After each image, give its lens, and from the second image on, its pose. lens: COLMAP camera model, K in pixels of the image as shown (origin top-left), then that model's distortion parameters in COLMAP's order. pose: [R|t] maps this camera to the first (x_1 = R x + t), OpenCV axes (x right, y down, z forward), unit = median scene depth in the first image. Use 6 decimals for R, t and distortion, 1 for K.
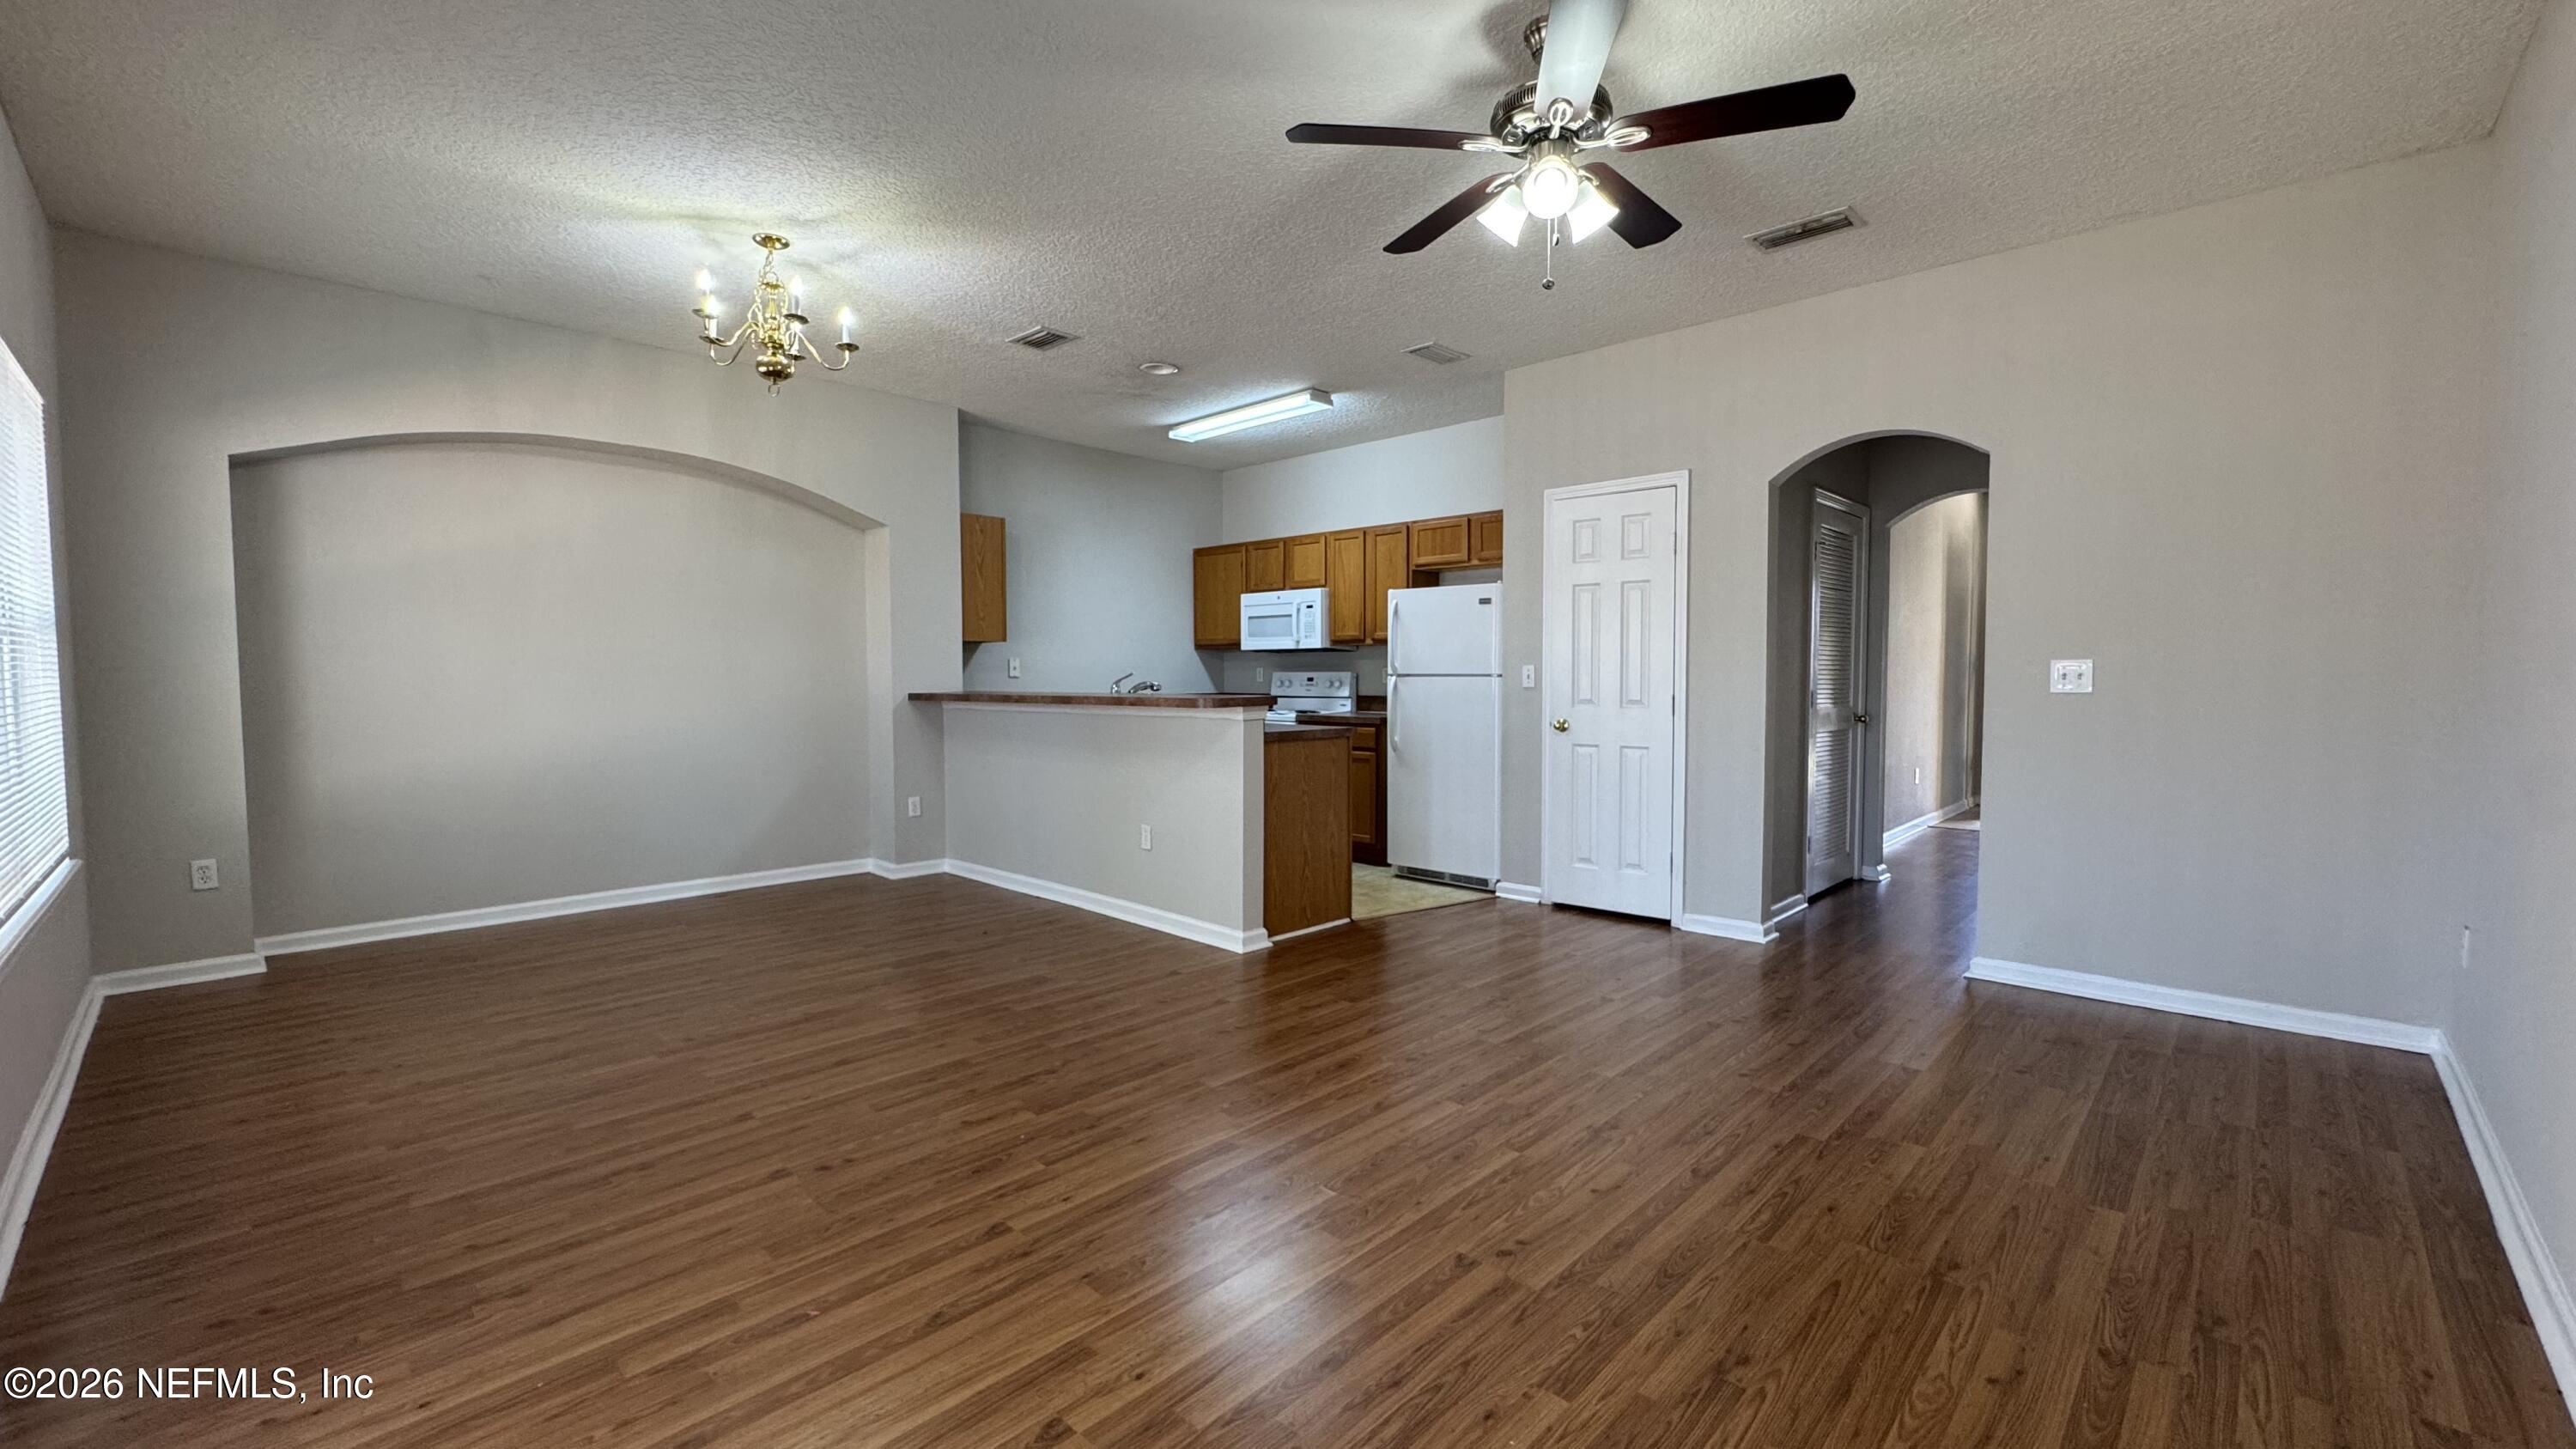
lens RADIAL K [[1055.0, 0, 1288.0], [0, 1055.0, 724.5], [0, 0, 1]] dist [-0.003919, 0.000017]
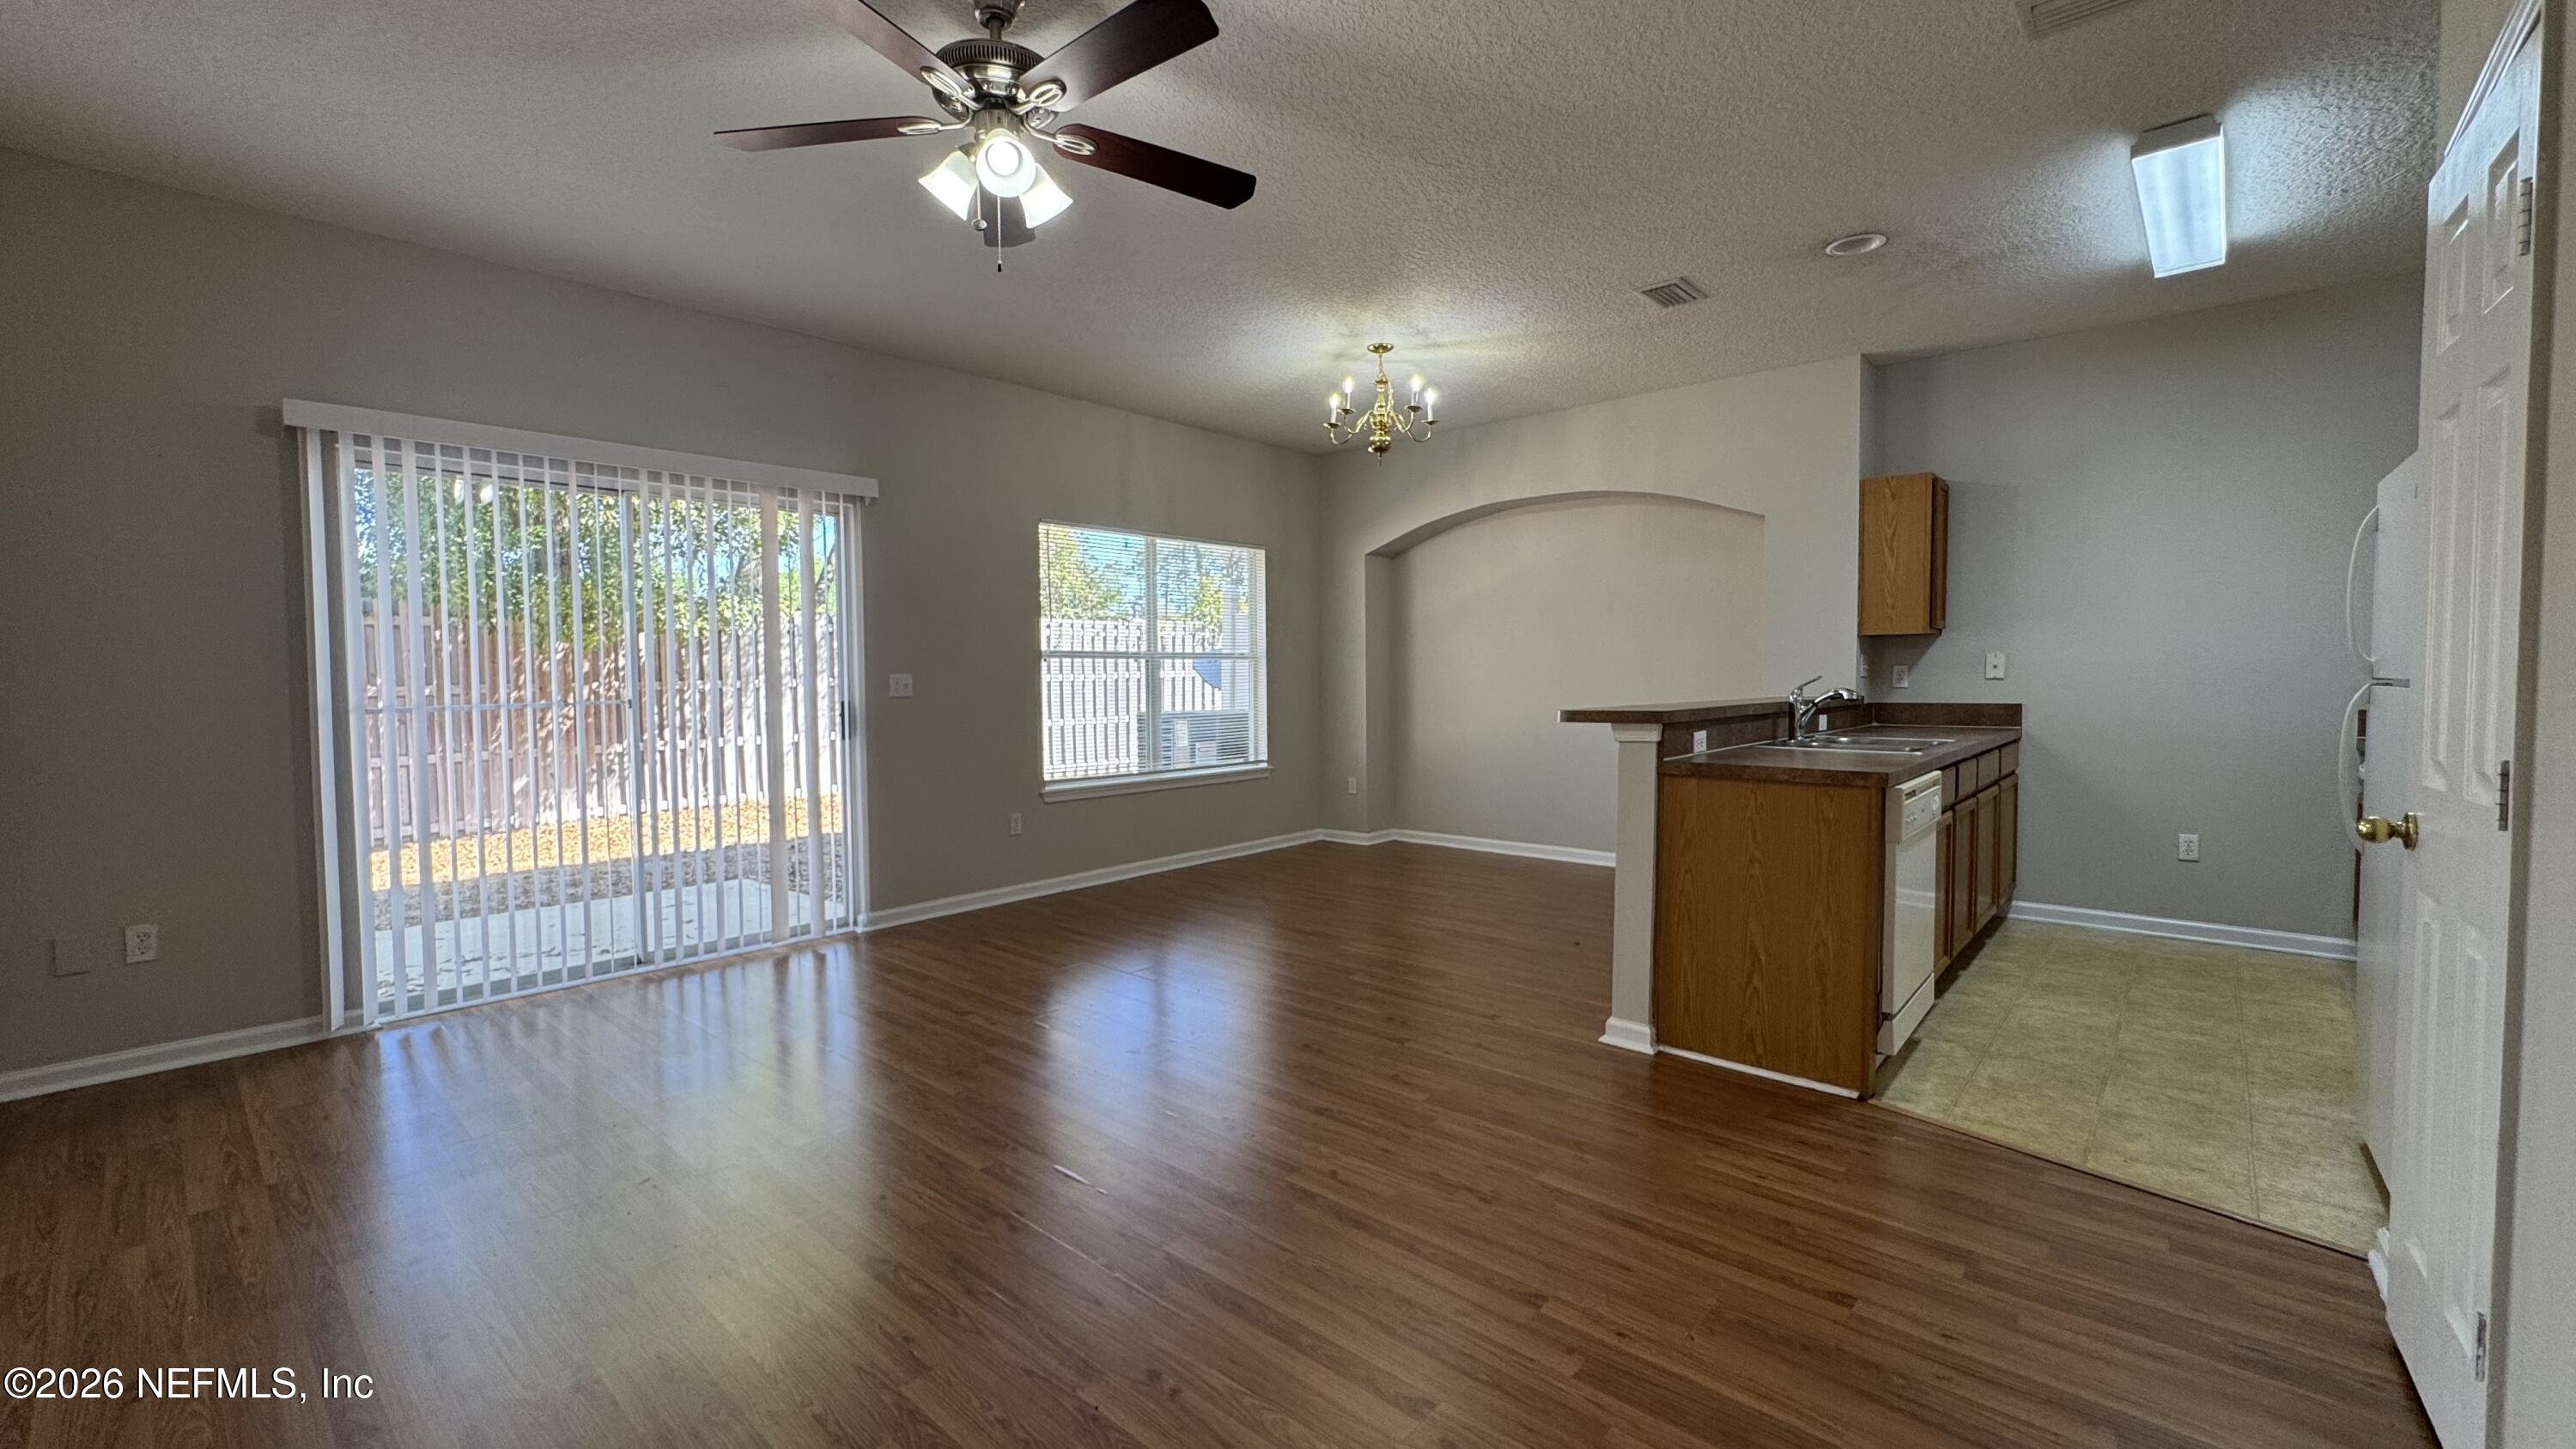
lens RADIAL K [[1050.9, 0, 1275.1], [0, 1050.9, 719.6], [0, 0, 1]] dist [-0.000538, -0.000015]
pose [[0.015509, 0.043367, -0.998939, 0.782494], [-0.040389, 0.998271, 0.042711, -0.045690], [0.999064, 0.039684, 0.017233, 0.815258]]
